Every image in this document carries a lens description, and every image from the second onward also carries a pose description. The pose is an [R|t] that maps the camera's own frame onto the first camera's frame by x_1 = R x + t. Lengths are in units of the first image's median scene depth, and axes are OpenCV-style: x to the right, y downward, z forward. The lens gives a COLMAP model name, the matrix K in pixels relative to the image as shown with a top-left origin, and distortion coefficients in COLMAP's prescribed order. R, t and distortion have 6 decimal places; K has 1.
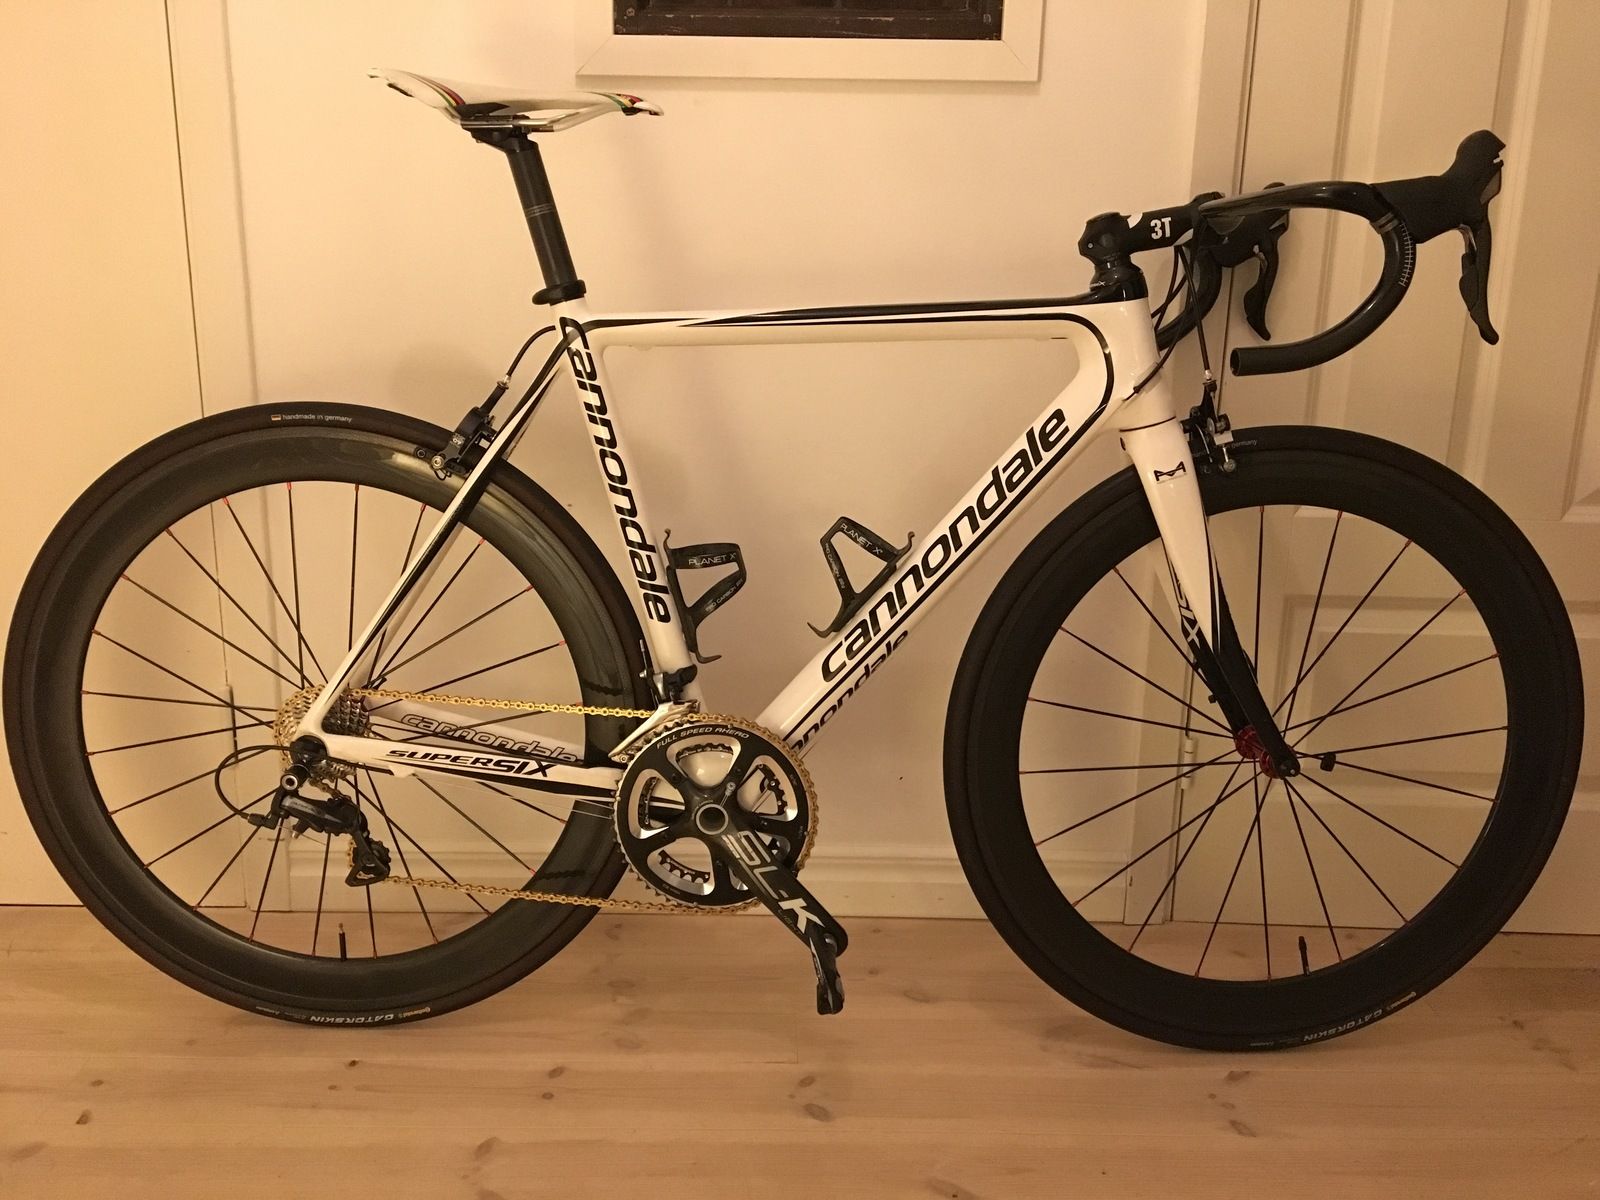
lens RADIAL K [[1539.1, 0, 801.8], [0, 1539.1, 599.0], [0, 0, 1]] dist [0.019893, -0.011449]
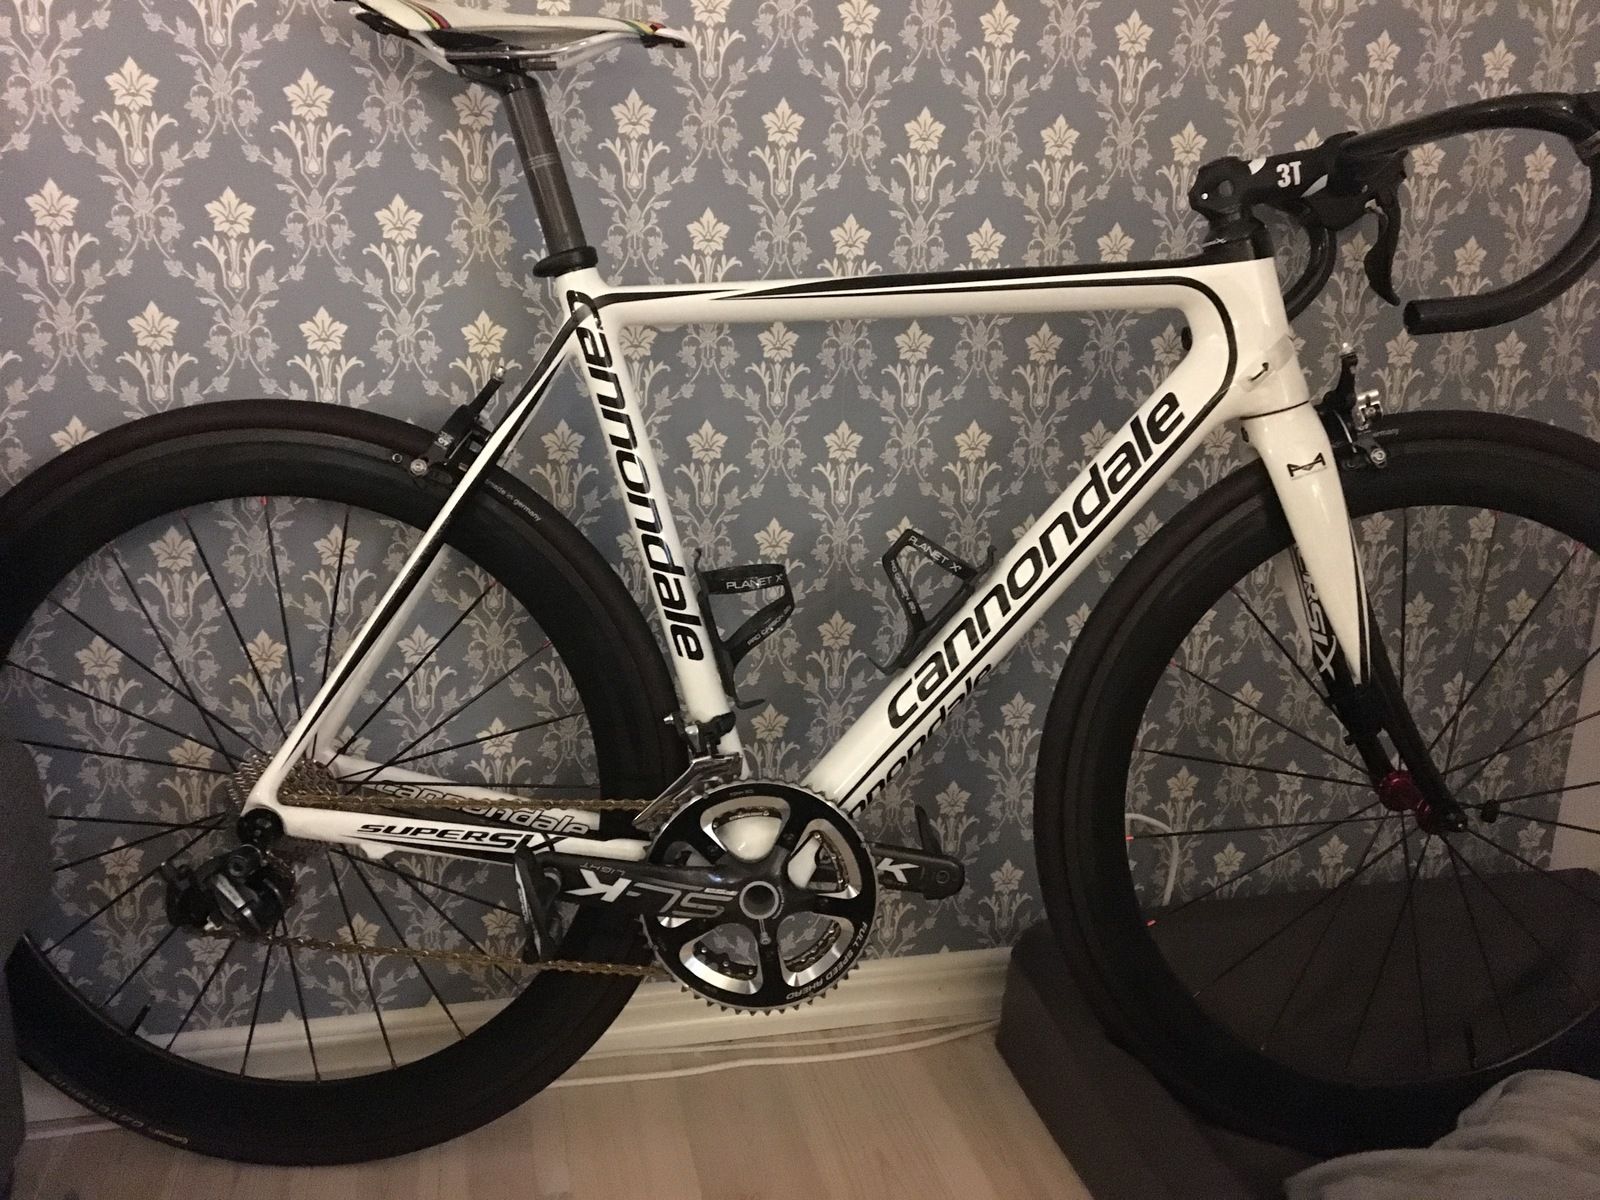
lens RADIAL K [[1539.1, 0, 794.6], [0, 1539.1, 595.5], [0, 0, 1]] dist [0.019893, -0.011449]
pose [[0.999283, -0.018606, 0.032981, -0.063914], [0.020241, 0.998546, -0.049955, 0.023046], [-0.032004, 0.050586, 0.998207, 0.176937]]
